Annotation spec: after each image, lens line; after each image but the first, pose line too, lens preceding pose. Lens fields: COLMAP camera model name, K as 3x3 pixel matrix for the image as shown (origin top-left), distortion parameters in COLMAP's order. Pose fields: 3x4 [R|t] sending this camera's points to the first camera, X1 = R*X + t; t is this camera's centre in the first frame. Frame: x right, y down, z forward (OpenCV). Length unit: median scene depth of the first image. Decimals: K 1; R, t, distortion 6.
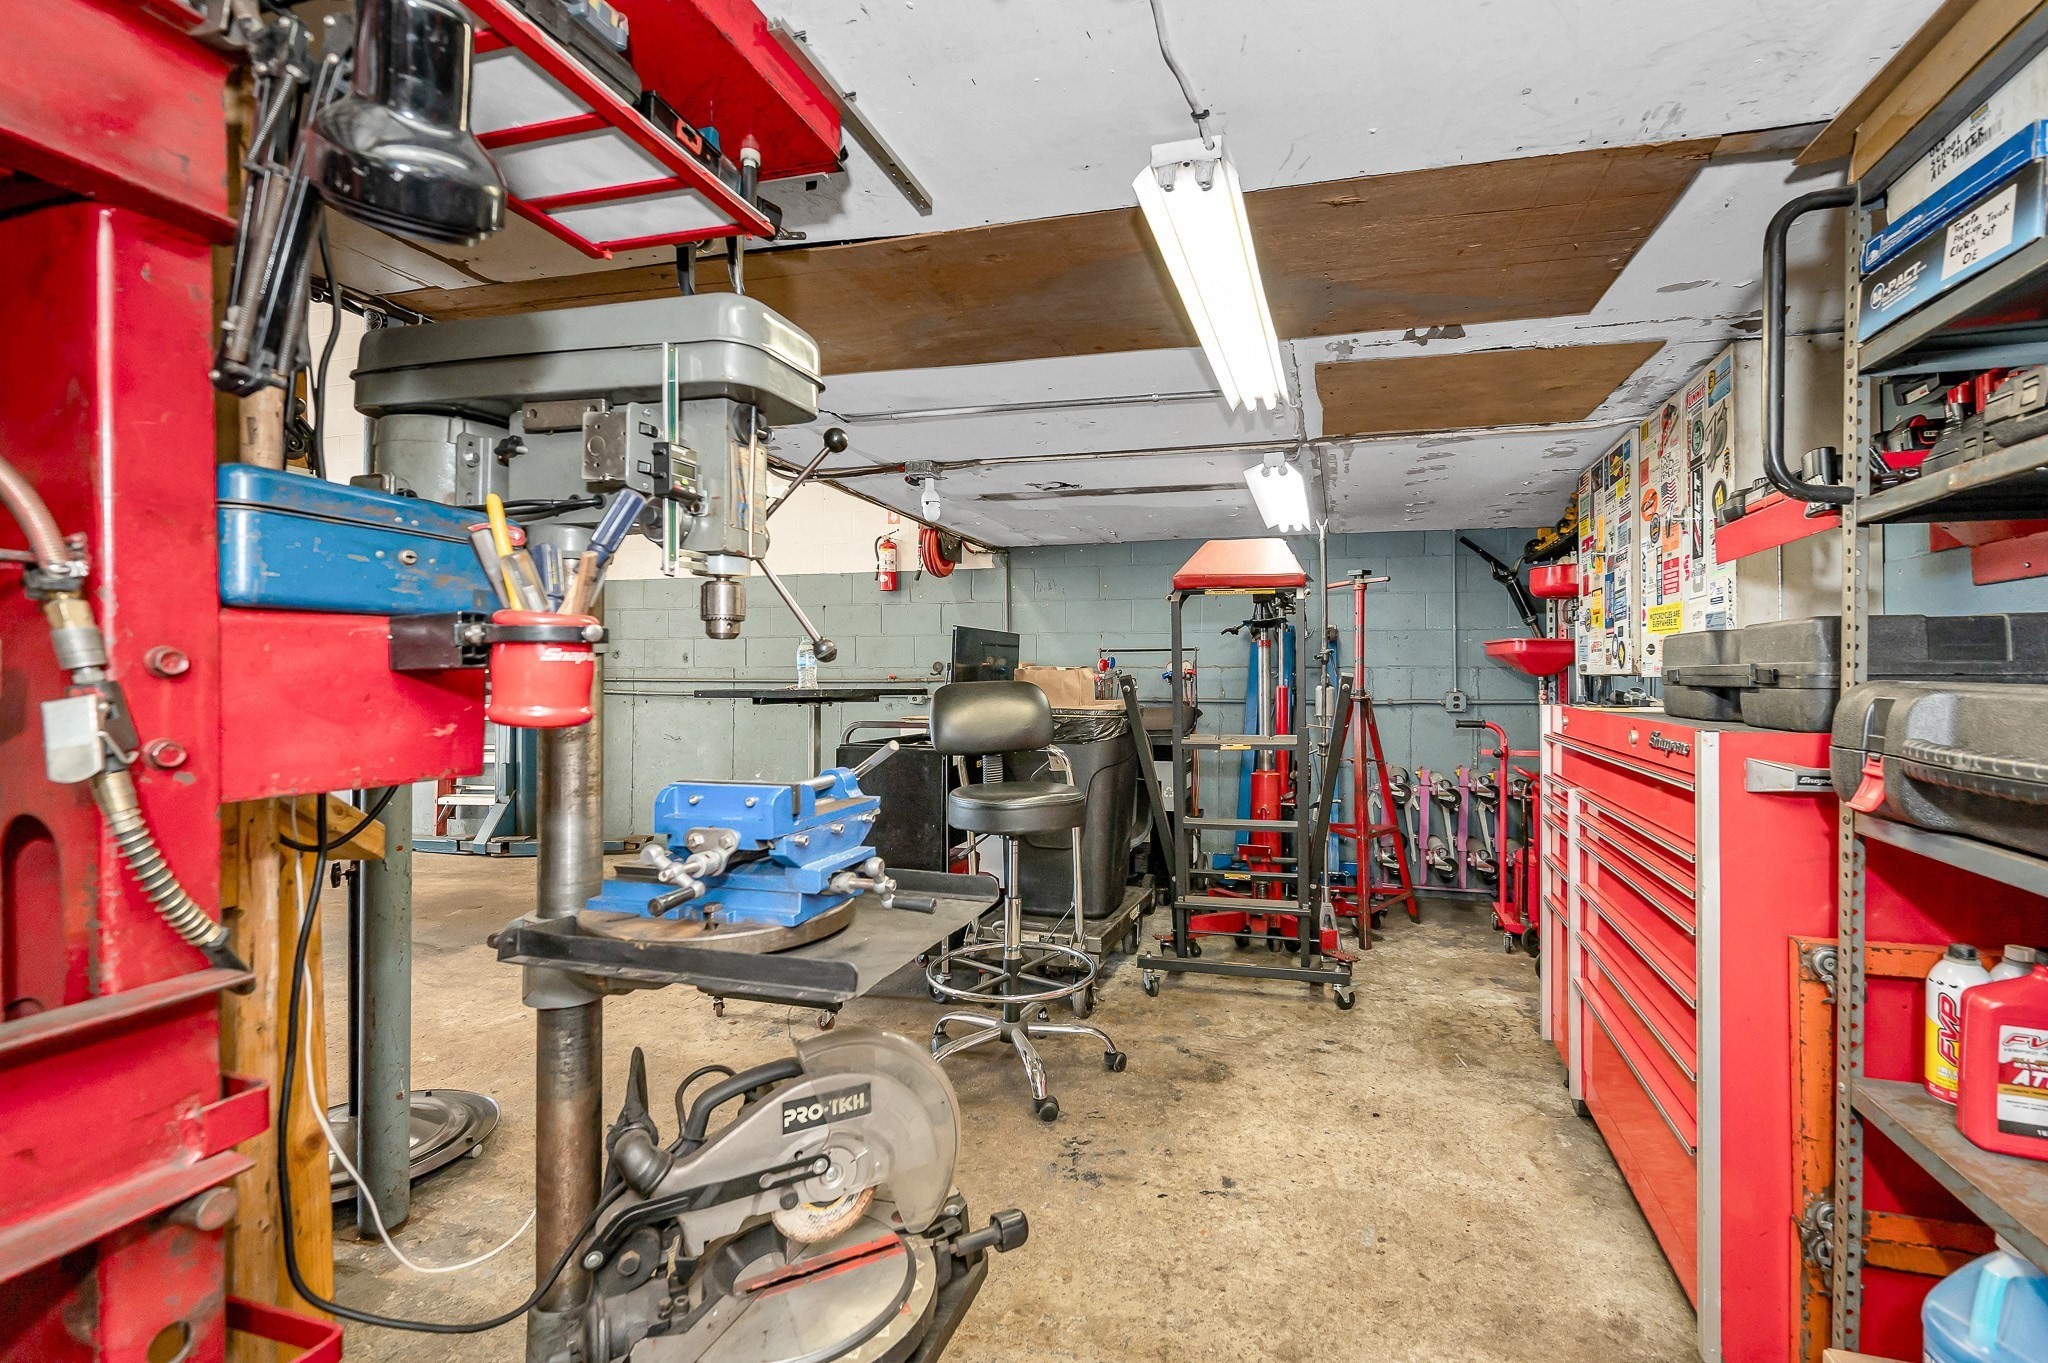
lens RADIAL K [[899.0, 0, 1071.6], [0, 899.0, 668.0], [0, 0, 1]] dist [-0.001138, 0.001191]
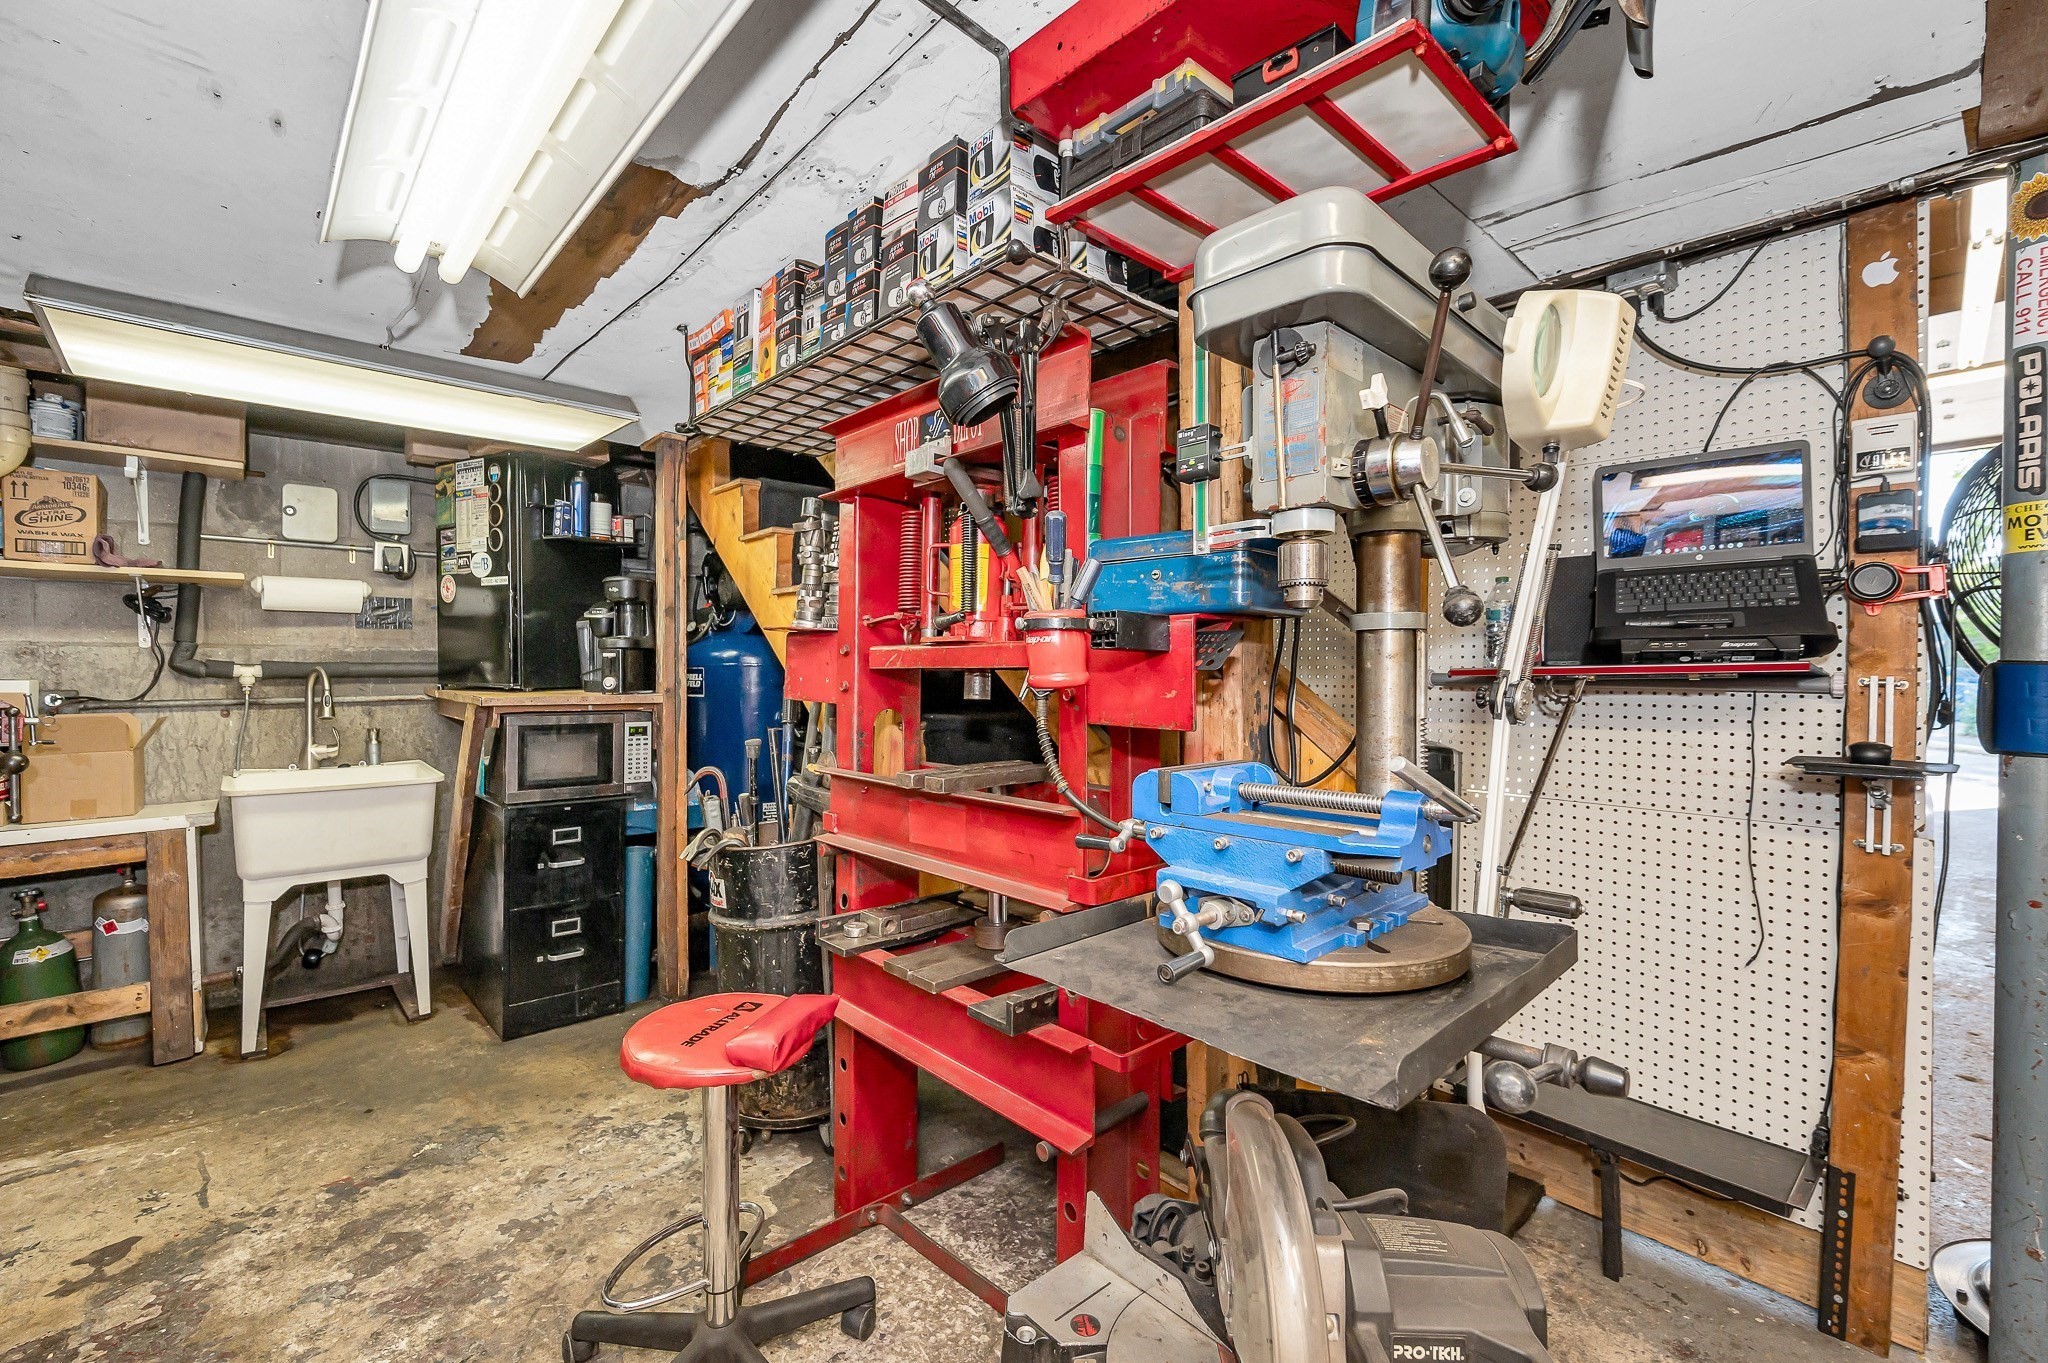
lens RADIAL K [[899.0, 0, 1012.5], [0, 899.0, 675.7], [0, 0, 1]] dist [-0.001138, 0.001191]
pose [[-0.515152, 0.007333, -0.857067, 0.211511], [0.003631, 0.999973, 0.006373, 0.010570], [0.857091, 0.000171, -0.515165, 0.515347]]
